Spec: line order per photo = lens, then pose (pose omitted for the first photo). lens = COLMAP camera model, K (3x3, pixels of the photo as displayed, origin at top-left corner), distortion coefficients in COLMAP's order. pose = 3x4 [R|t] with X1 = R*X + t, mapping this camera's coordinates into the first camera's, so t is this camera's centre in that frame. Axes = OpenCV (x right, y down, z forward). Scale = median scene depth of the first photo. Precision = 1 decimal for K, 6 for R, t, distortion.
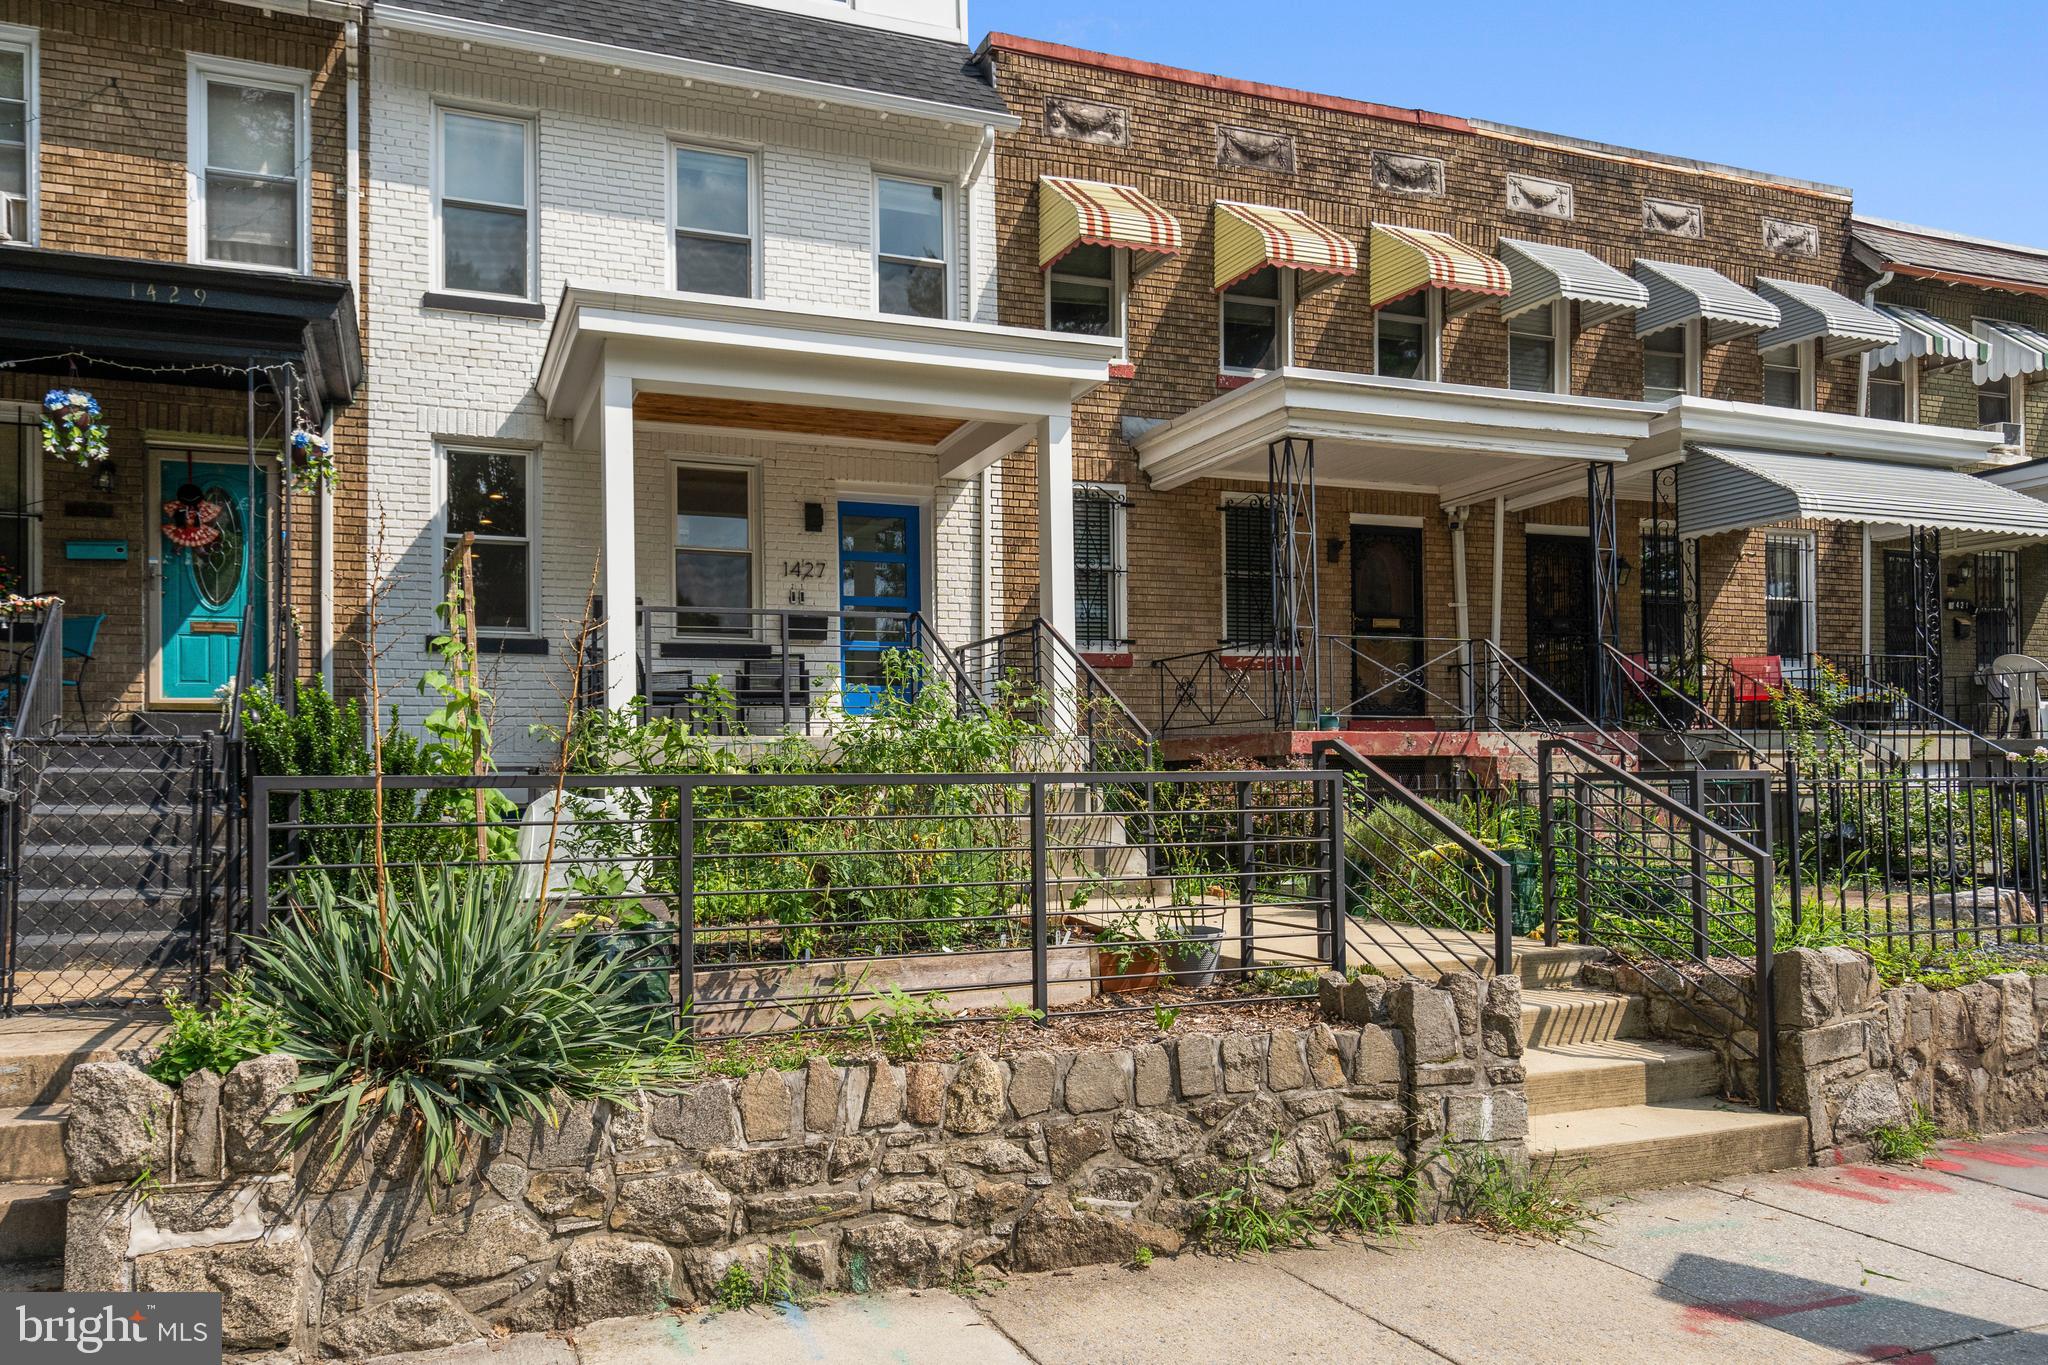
lens RADIAL K [[1666.4, 0, 1139.7], [0, 1666.4, 761.5], [0, 0, 1]] dist [0.001142, 0.019781]
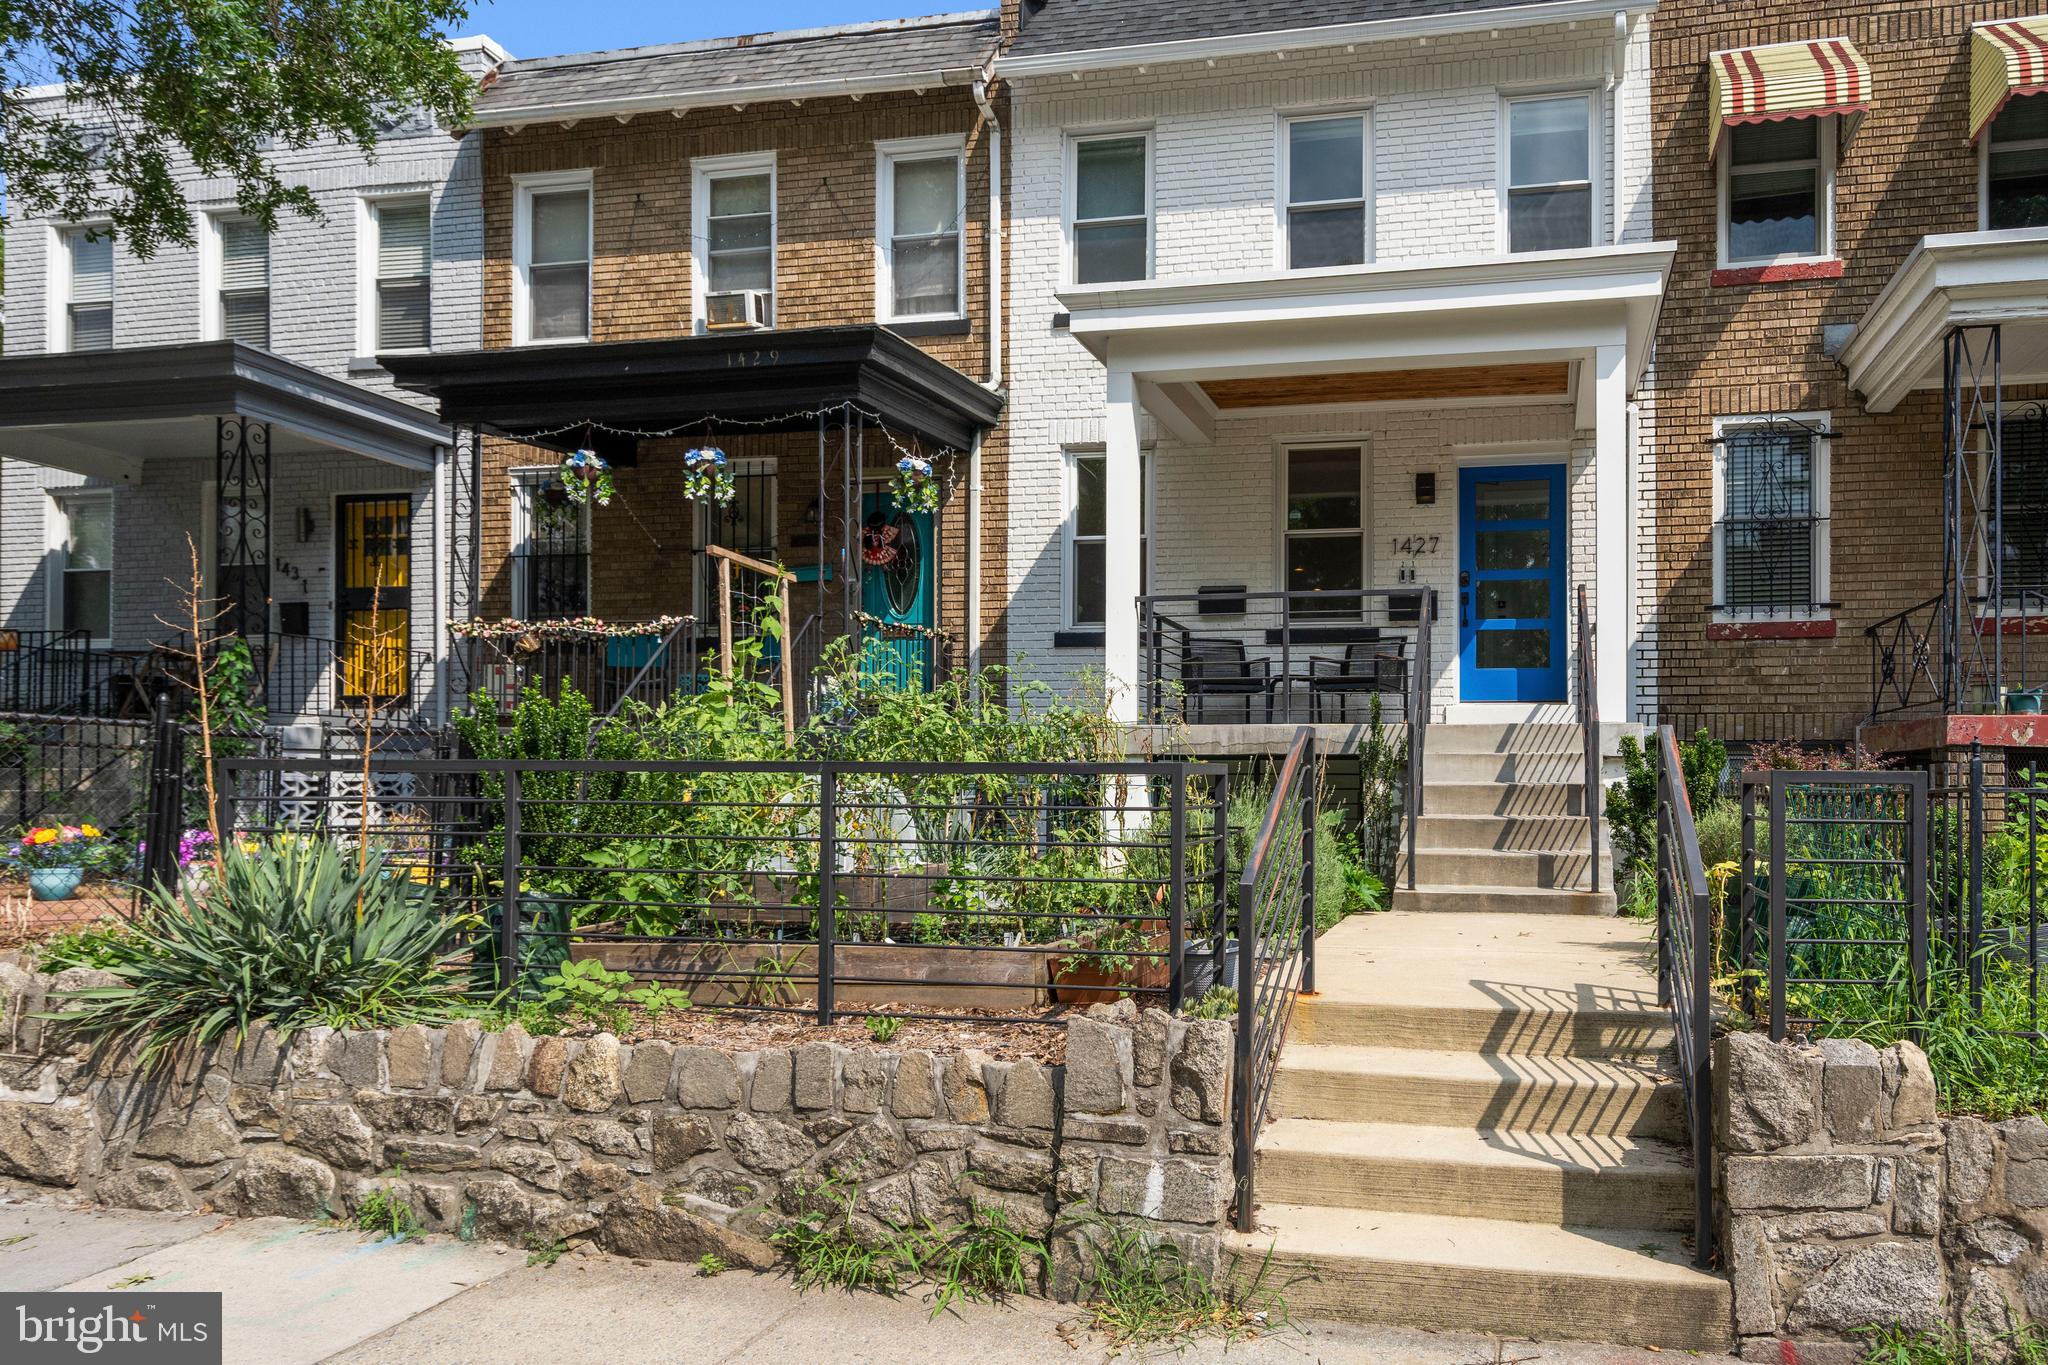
lens RADIAL K [[1734.6, 0, 1025.0], [0, 1734.6, 770.3], [0, 0, 1]] dist [0.018413, -0.004588]
pose [[0.770952, 0.012864, -0.636764, 0.300483], [-0.005649, 0.999895, 0.013362, -0.001385], [0.636869, -0.006704, 0.770943, 0.131176]]
